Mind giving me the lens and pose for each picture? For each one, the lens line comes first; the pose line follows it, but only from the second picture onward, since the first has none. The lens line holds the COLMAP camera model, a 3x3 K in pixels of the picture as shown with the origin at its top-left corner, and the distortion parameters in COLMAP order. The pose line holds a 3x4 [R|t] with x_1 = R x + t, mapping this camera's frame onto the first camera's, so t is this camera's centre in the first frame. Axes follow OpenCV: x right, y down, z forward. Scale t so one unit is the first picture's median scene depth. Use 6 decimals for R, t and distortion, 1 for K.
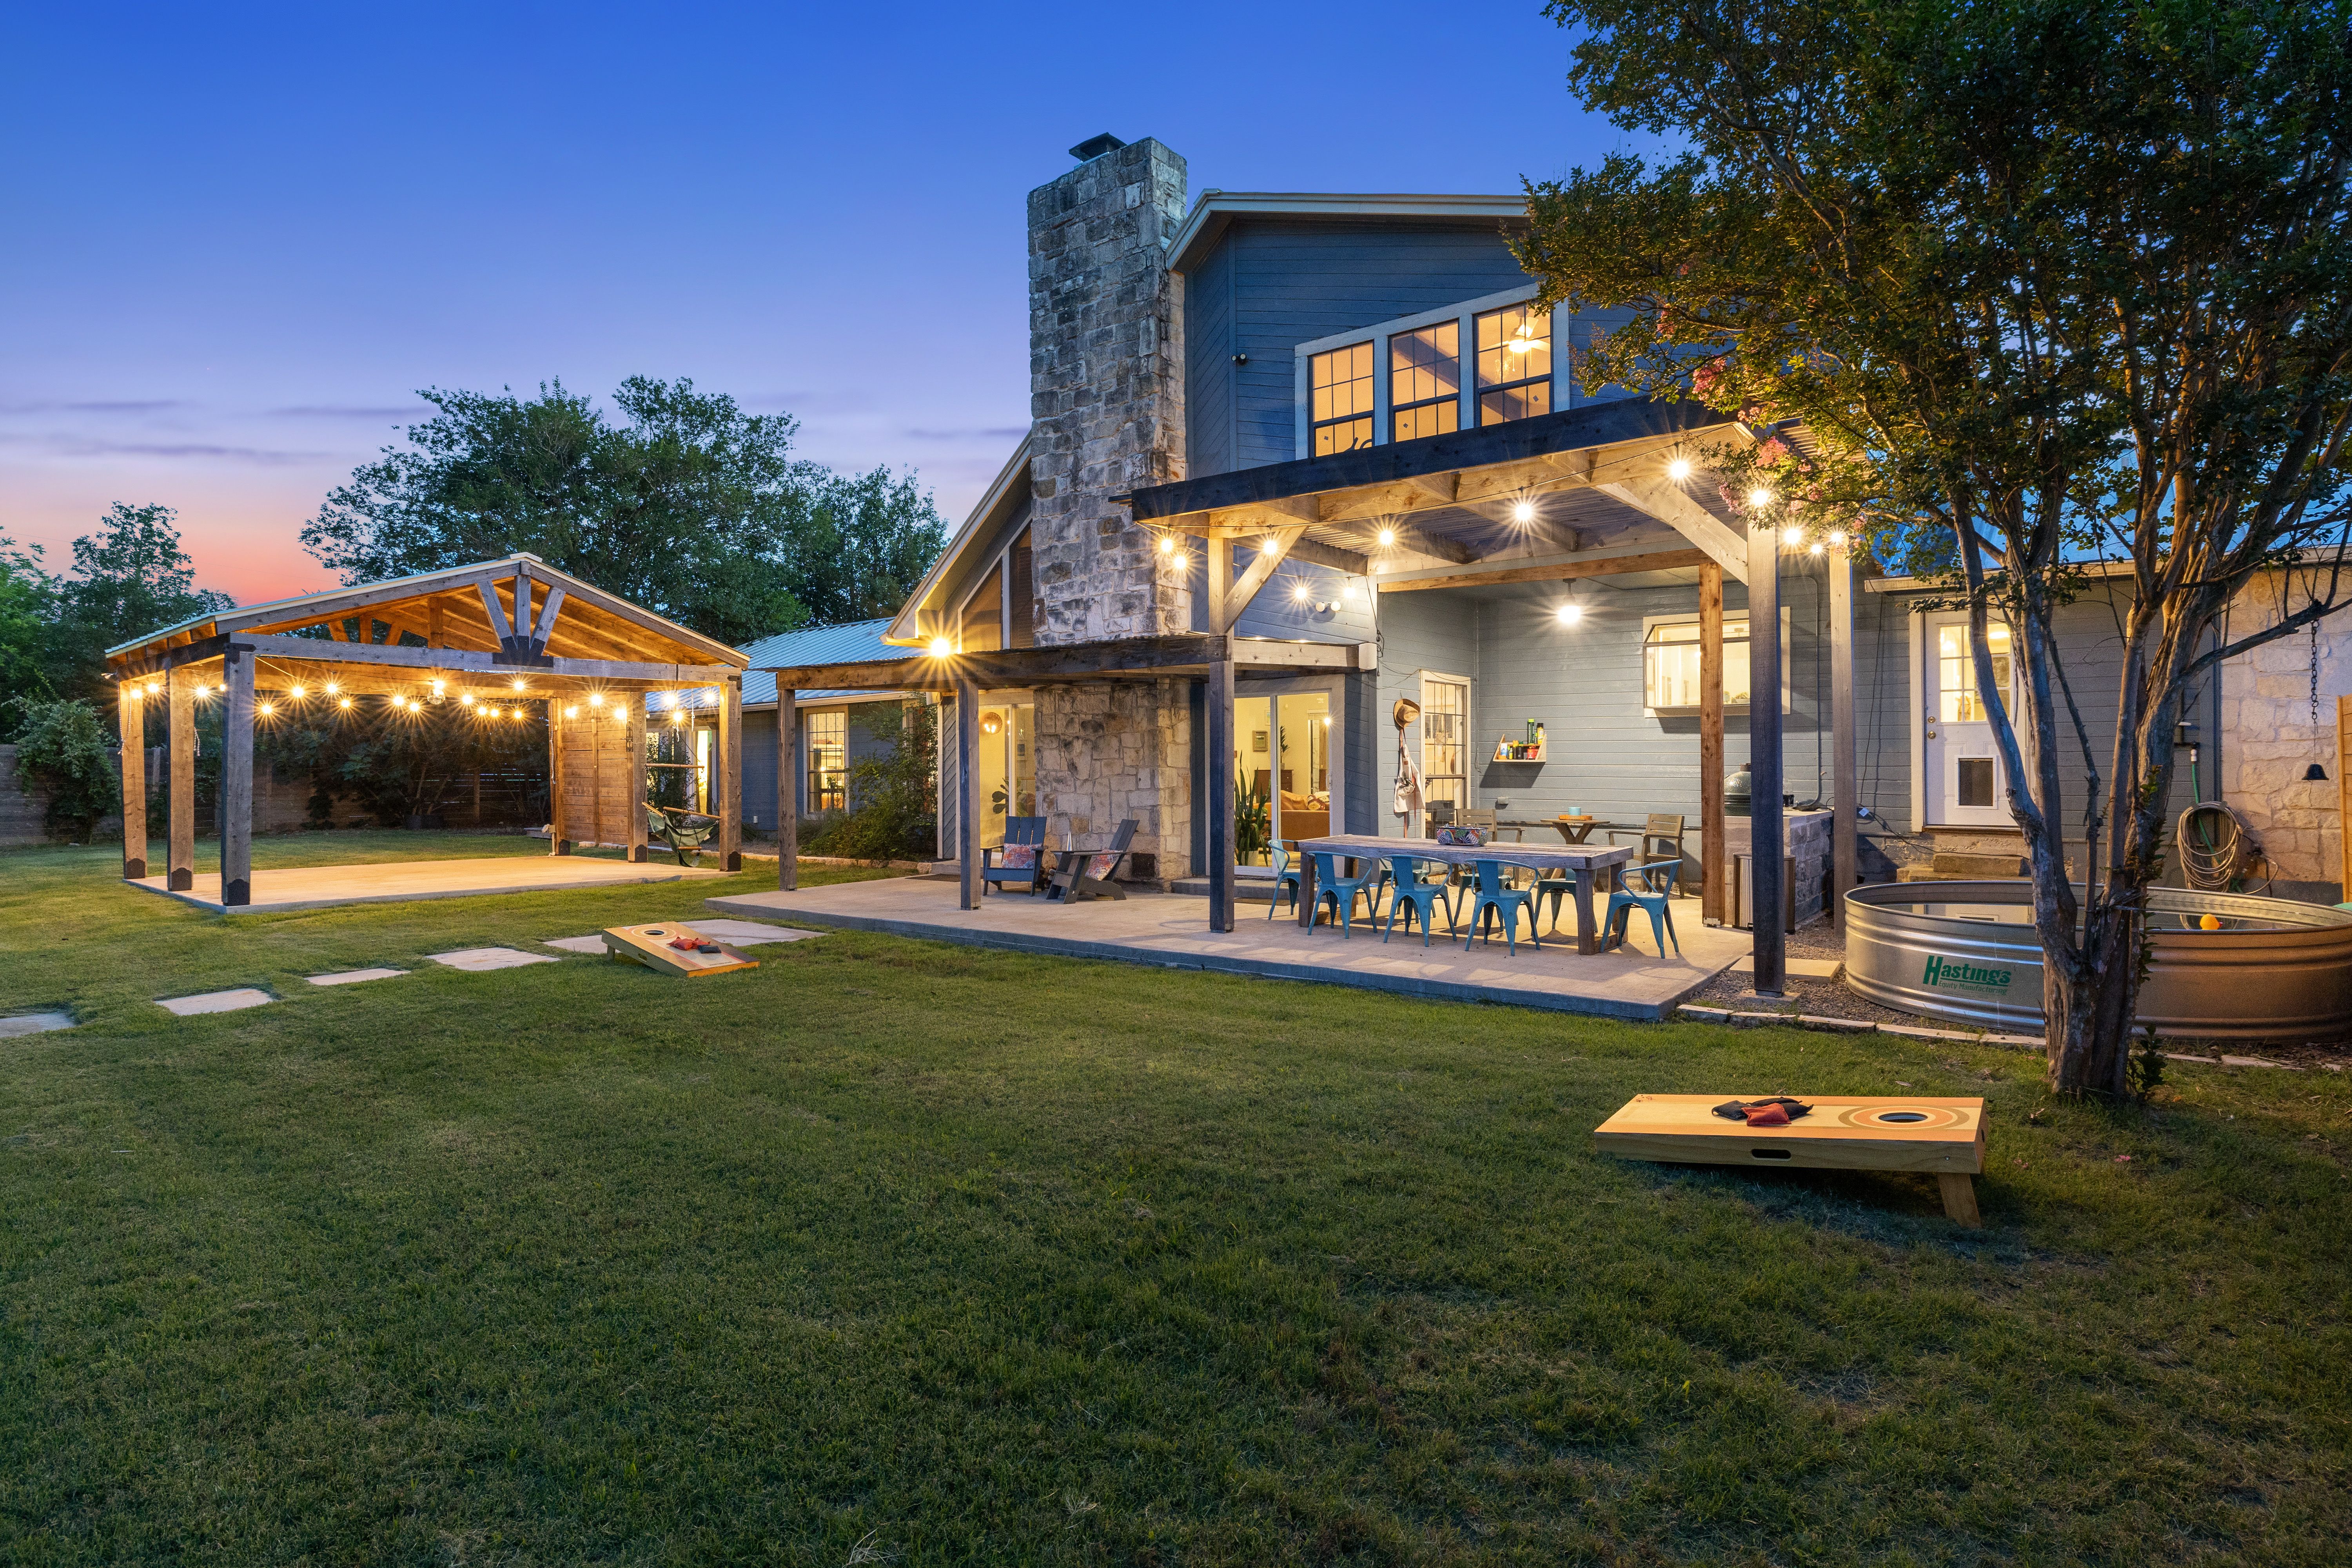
lens RADIAL K [[1228.8, 0, 1174.7], [0, 1228.8, 776.1], [0, 0, 1]] dist [0.001386, 0.001178]
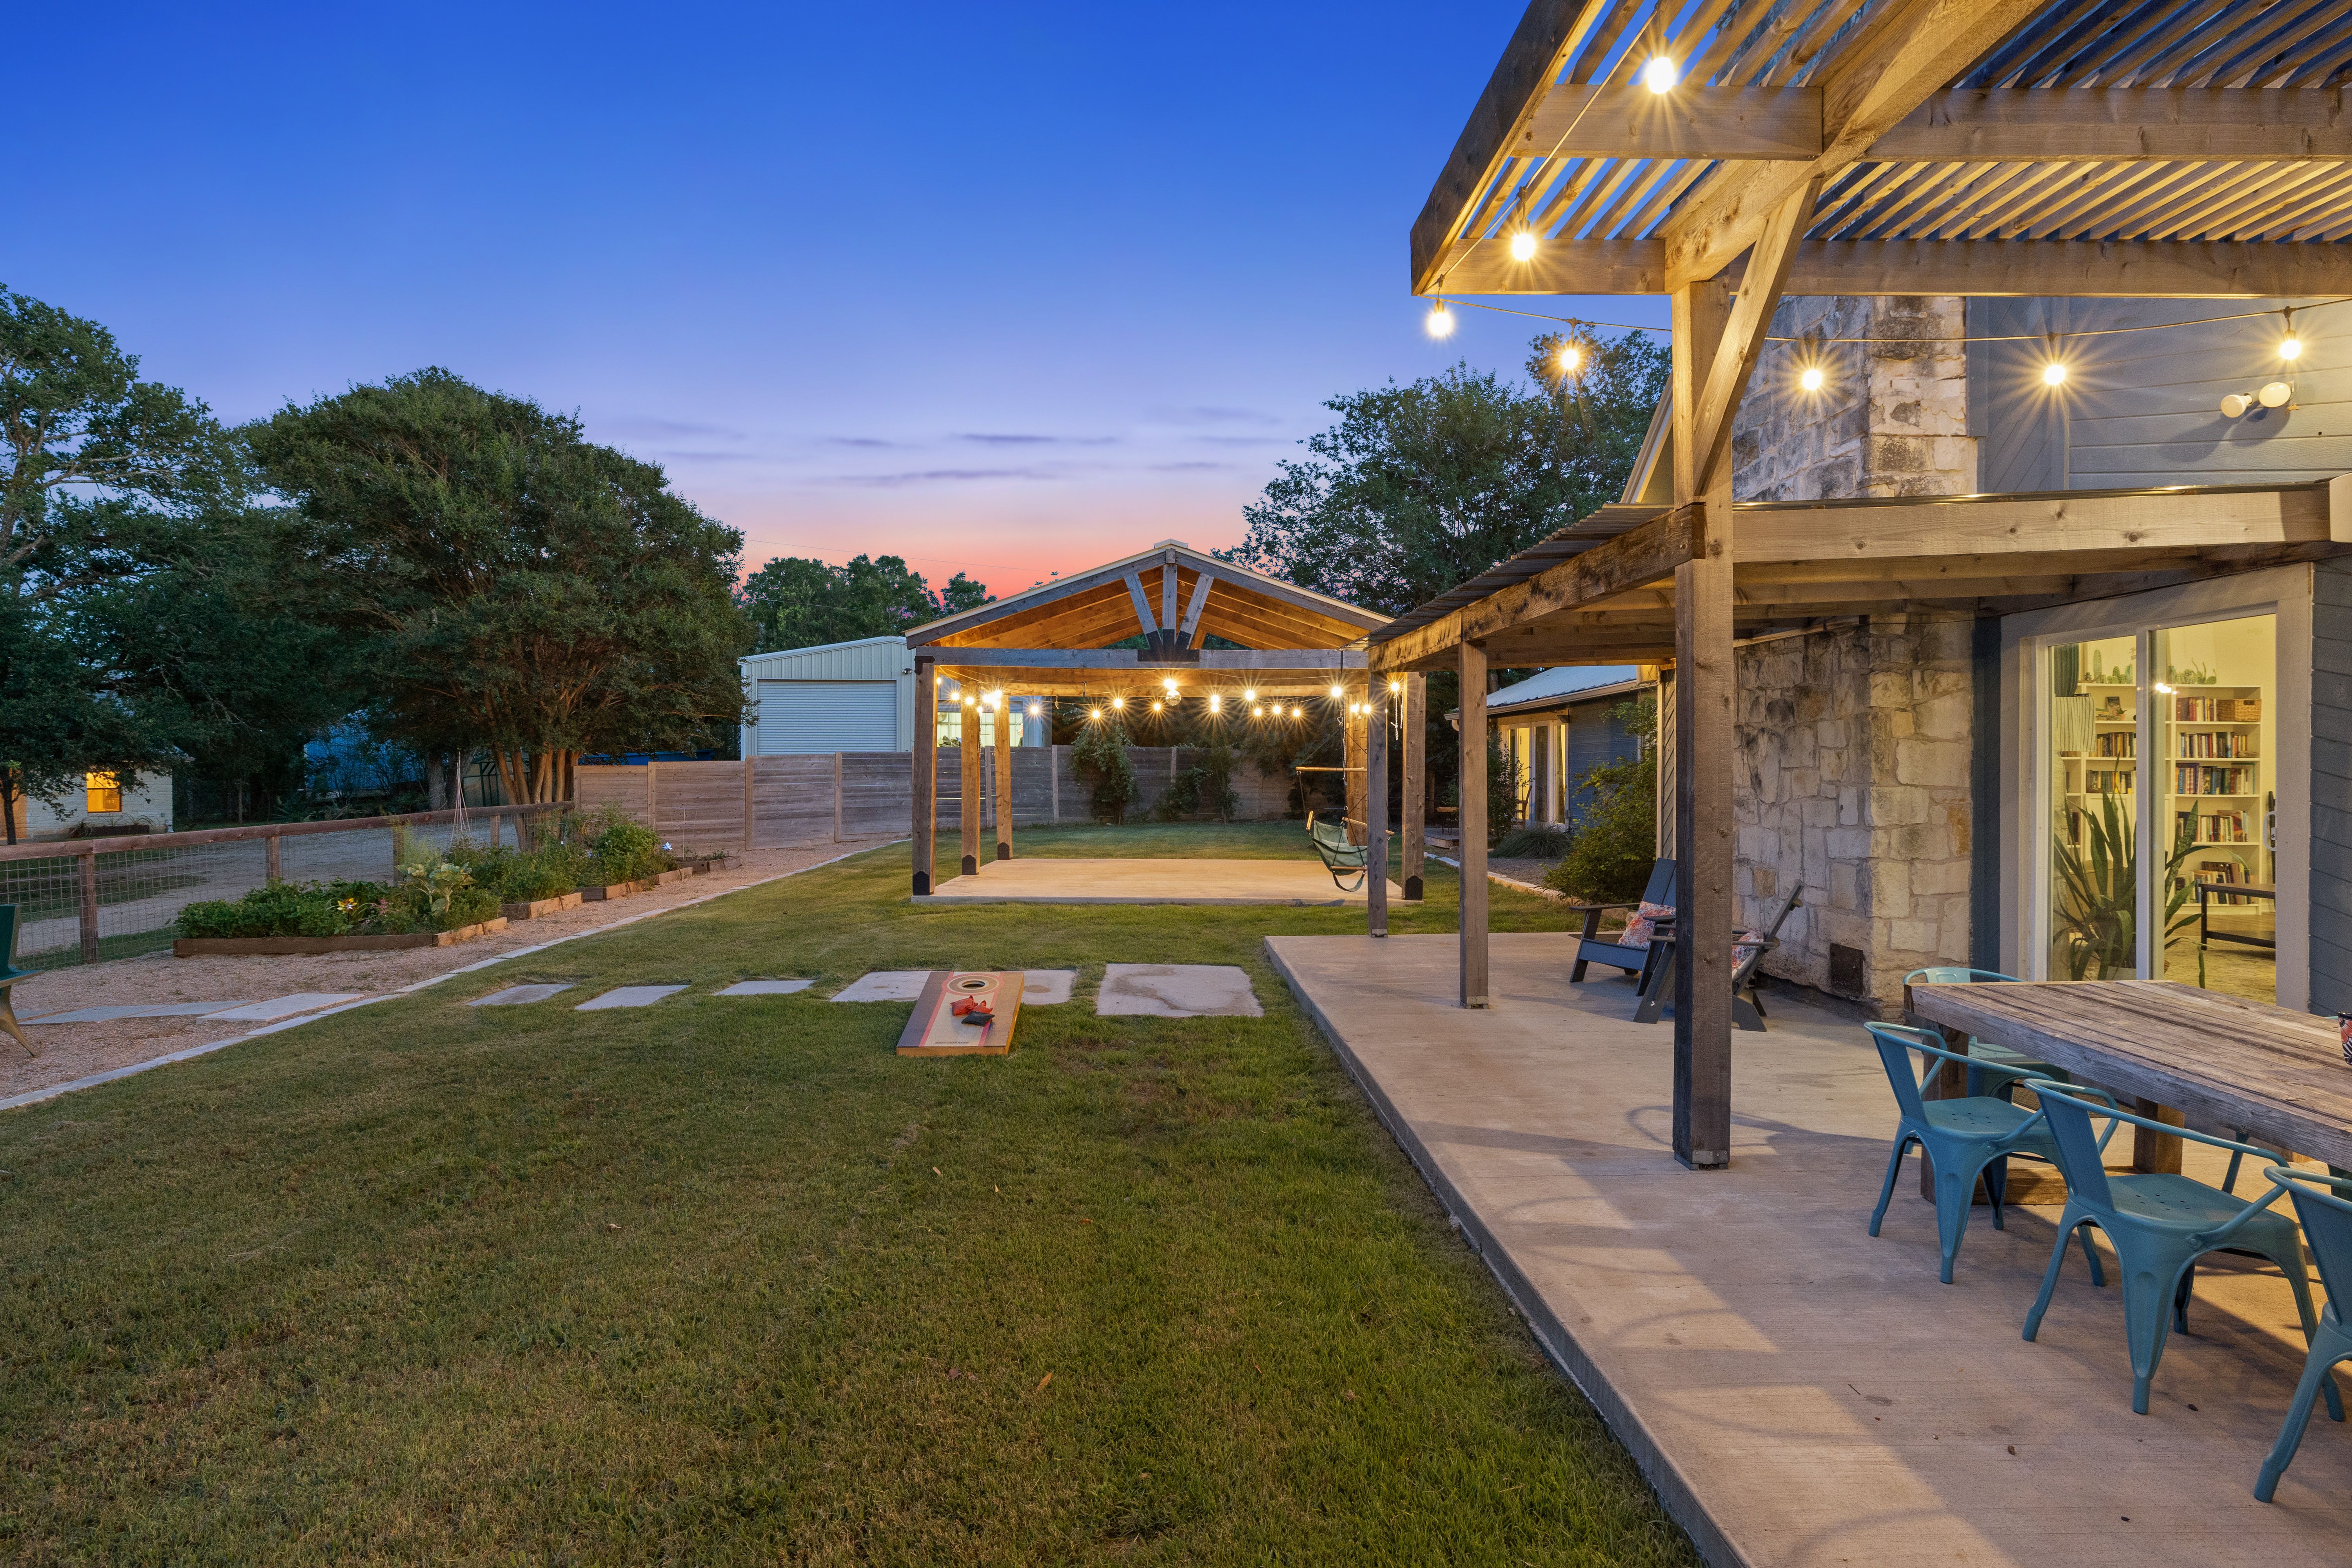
lens RADIAL K [[1228.8, 0, 1173.5], [0, 1228.8, 768.7], [0, 0, 1]] dist [0.001386, 0.001178]
pose [[0.624070, 0.010971, -0.781292, 0.204121], [-0.010832, 0.999927, 0.005389, -0.013624], [0.781294, 0.005100, 0.624143, 0.432672]]
